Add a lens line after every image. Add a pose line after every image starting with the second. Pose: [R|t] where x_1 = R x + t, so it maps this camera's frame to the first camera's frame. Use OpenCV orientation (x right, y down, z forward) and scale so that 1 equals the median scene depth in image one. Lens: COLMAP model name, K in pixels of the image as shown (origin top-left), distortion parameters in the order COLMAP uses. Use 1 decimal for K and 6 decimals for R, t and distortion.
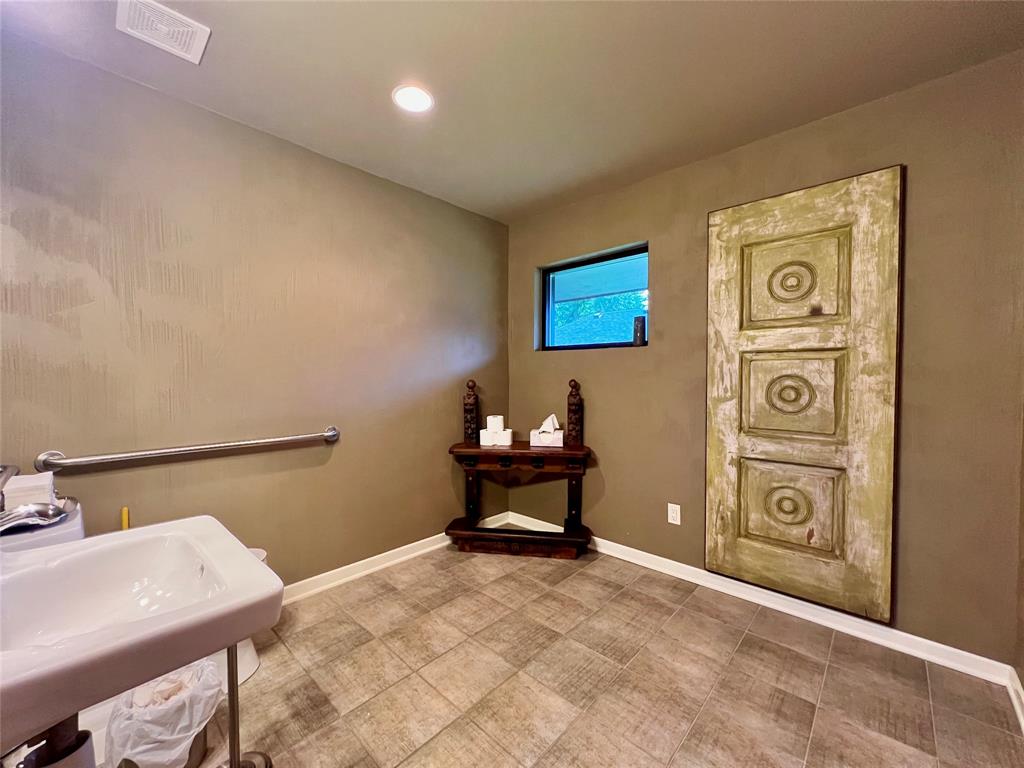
lens RADIAL K [[410.1, 0, 508.7], [0, 410.1, 376.3], [0, 0, 1]] dist [0.000440, 0.000021]
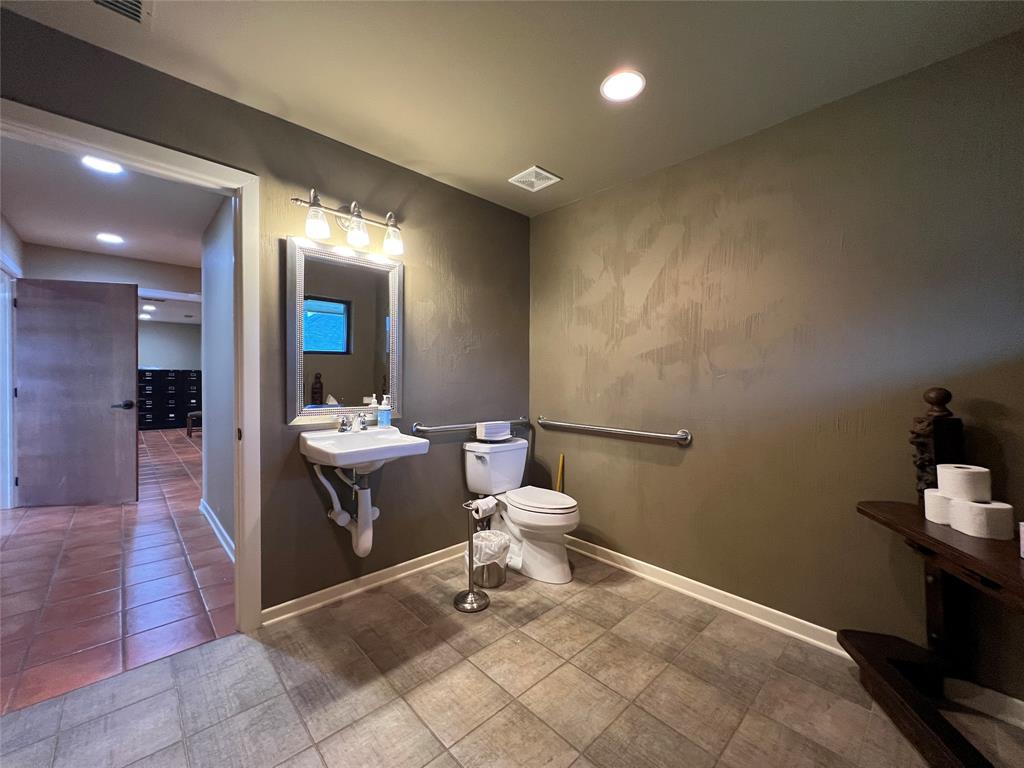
lens RADIAL K [[410.1, 0, 510.7], [0, 410.1, 387.4], [0, 0, 1]] dist [0.000440, 0.000021]
pose [[-0.053558, 0.022100, -0.998320, 0.693624], [-0.011078, 0.999680, 0.022725, 0.004818], [0.998503, 0.012276, -0.053296, 0.783826]]
